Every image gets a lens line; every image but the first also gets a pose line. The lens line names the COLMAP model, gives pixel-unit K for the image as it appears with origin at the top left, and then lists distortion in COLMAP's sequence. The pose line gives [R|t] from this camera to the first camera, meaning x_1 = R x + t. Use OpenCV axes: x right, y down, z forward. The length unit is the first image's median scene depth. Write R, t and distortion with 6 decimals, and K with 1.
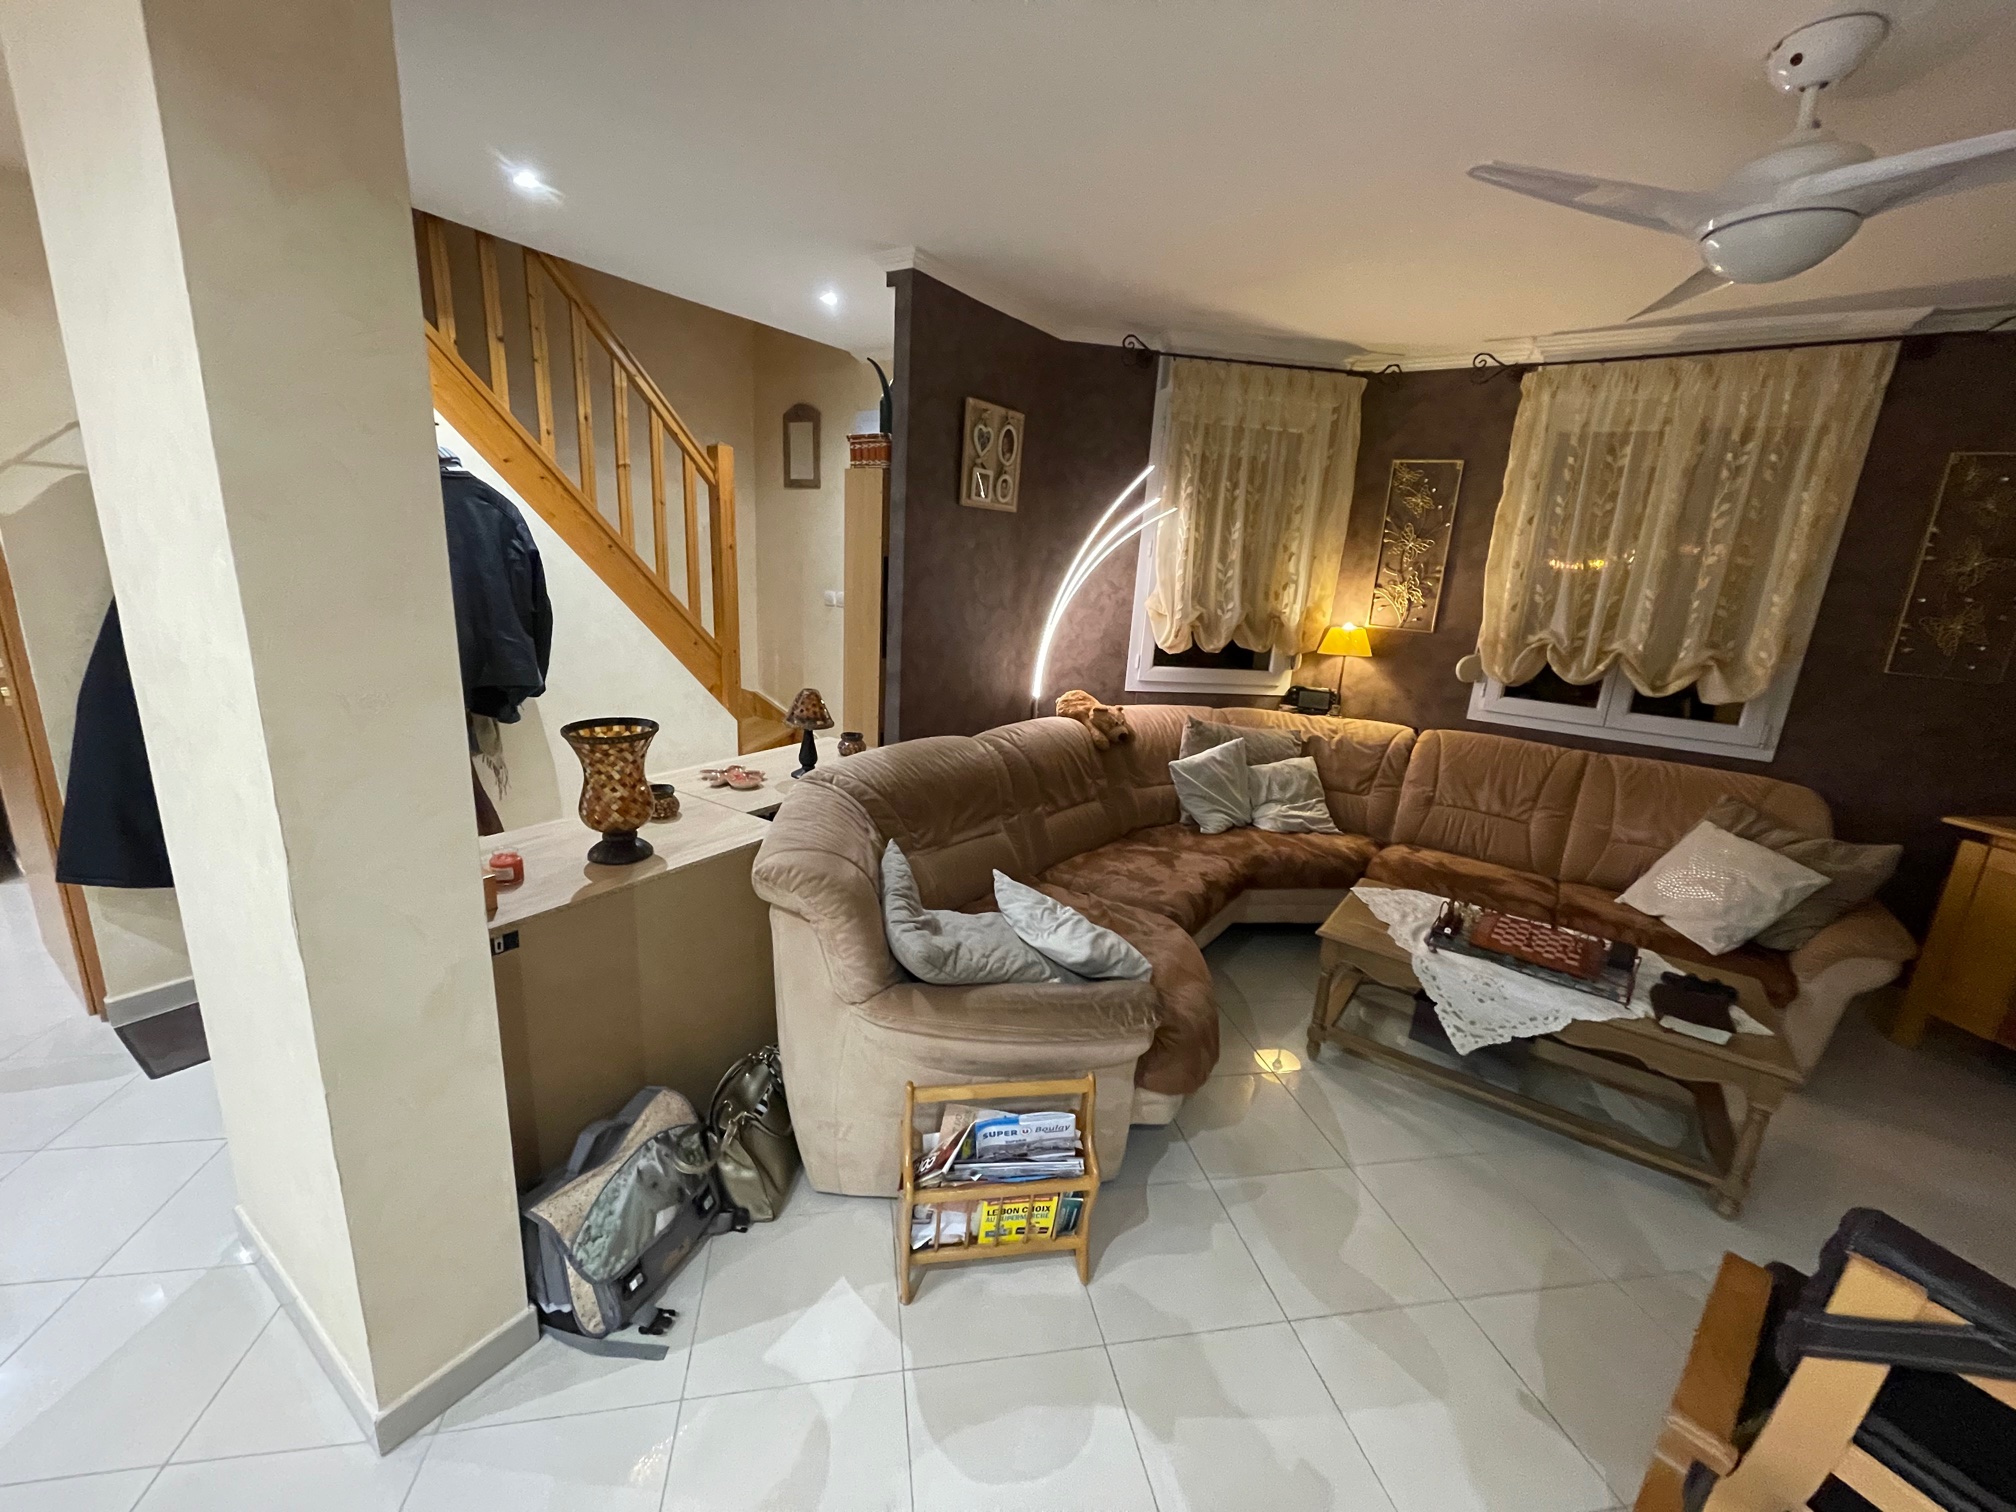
lens RADIAL K [[811.6, 0, 1008.0], [0, 811.6, 756.0], [0, 0, 1]] dist [-0.000331, -0.000295]
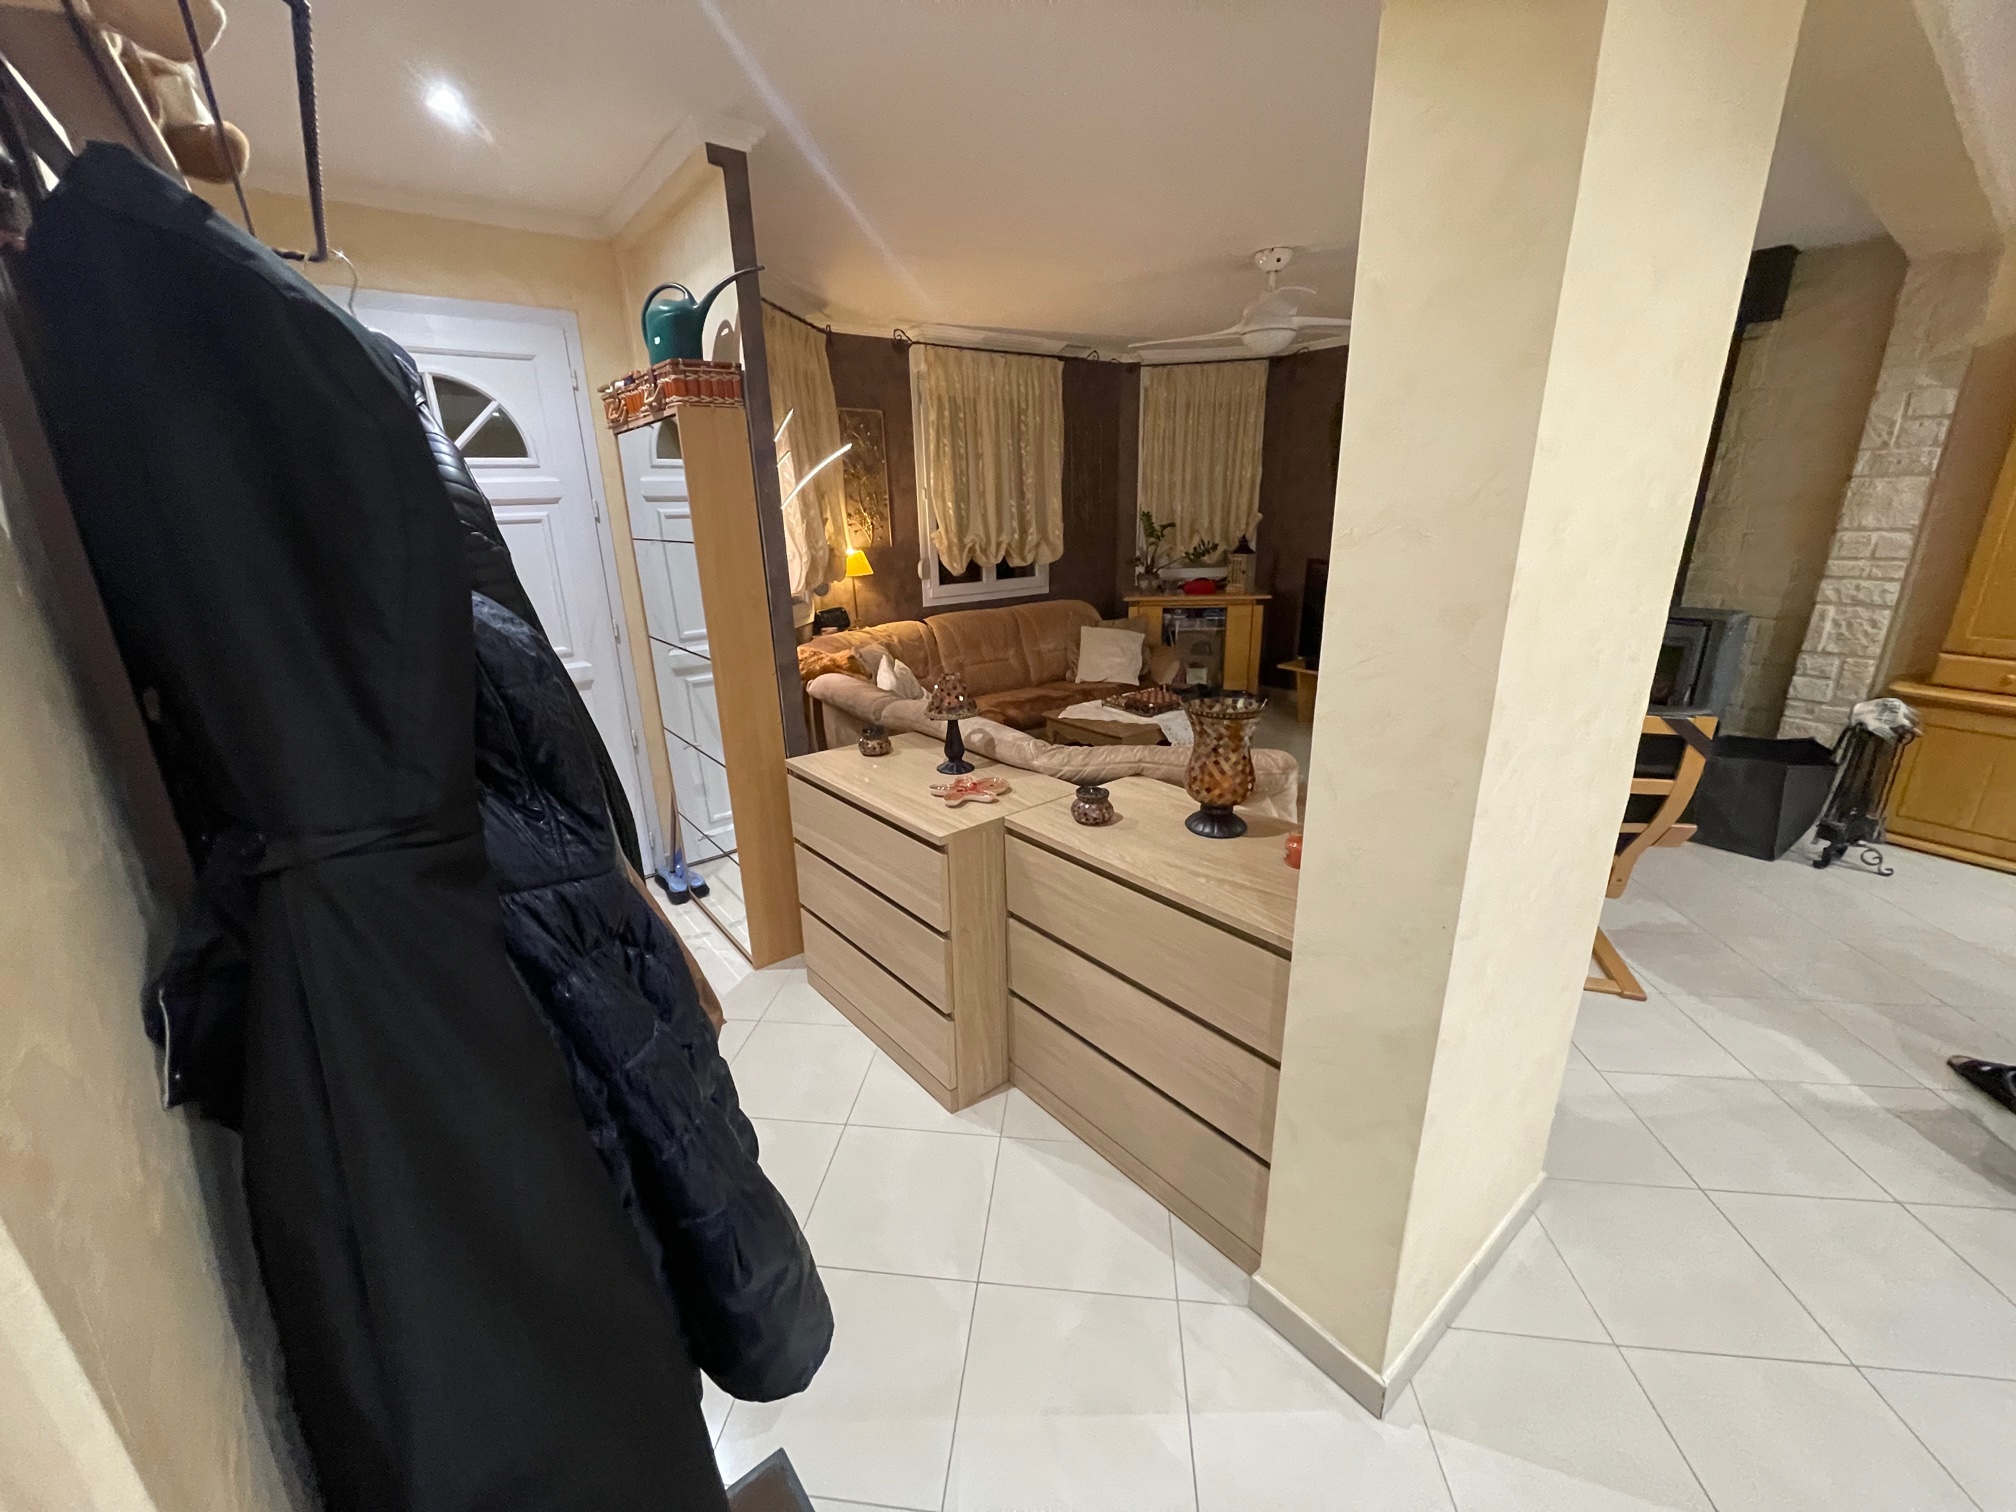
lens RADIAL K [[811.6, 0, 1008.0], [0, 811.6, 756.0], [0, 0, 1]] dist [-0.000331, -0.000295]
pose [[0.295222, -0.341938, 0.892145, -0.789979], [0.275498, 0.924568, 0.263200, -0.152013], [-0.914847, 0.168082, 0.367156, 0.469414]]
